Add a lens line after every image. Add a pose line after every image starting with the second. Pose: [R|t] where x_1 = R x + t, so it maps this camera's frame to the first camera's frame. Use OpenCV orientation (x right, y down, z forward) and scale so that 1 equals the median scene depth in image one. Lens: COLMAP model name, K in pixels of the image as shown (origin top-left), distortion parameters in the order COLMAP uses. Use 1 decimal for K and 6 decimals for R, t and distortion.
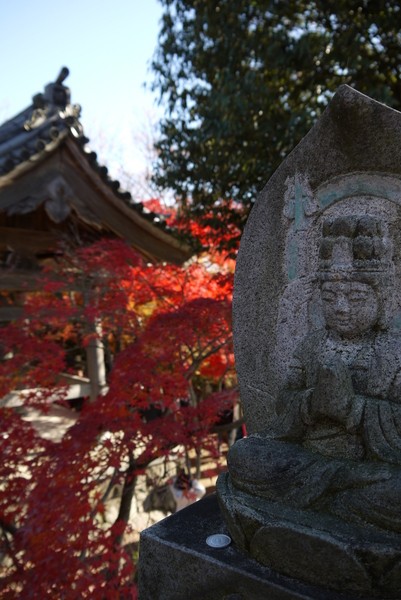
lens RADIAL K [[522.6, 0, 202.6], [0, 522.6, 302.1], [0, 0, 1]] dist [-0.020964, -0.002390]
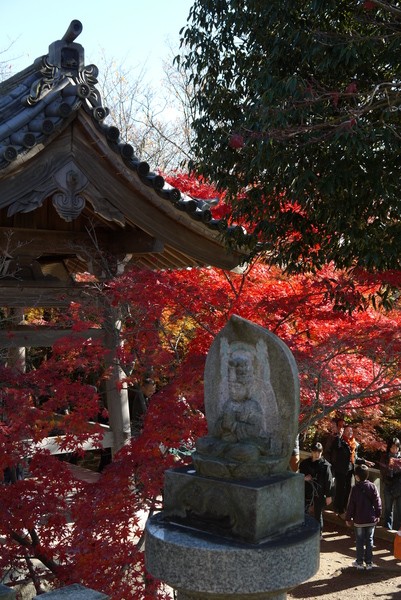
lens RADIAL K [[826.0, 0, 200.2], [0, 826.0, 299.0], [0, 0, 1]] dist [-0.029169, 0.000000]
pose [[0.995533, -0.011708, -0.093686, 0.029161], [0.010988, 0.999906, -0.008191, -0.026089], [0.093773, 0.007125, 0.995568, -0.200551]]
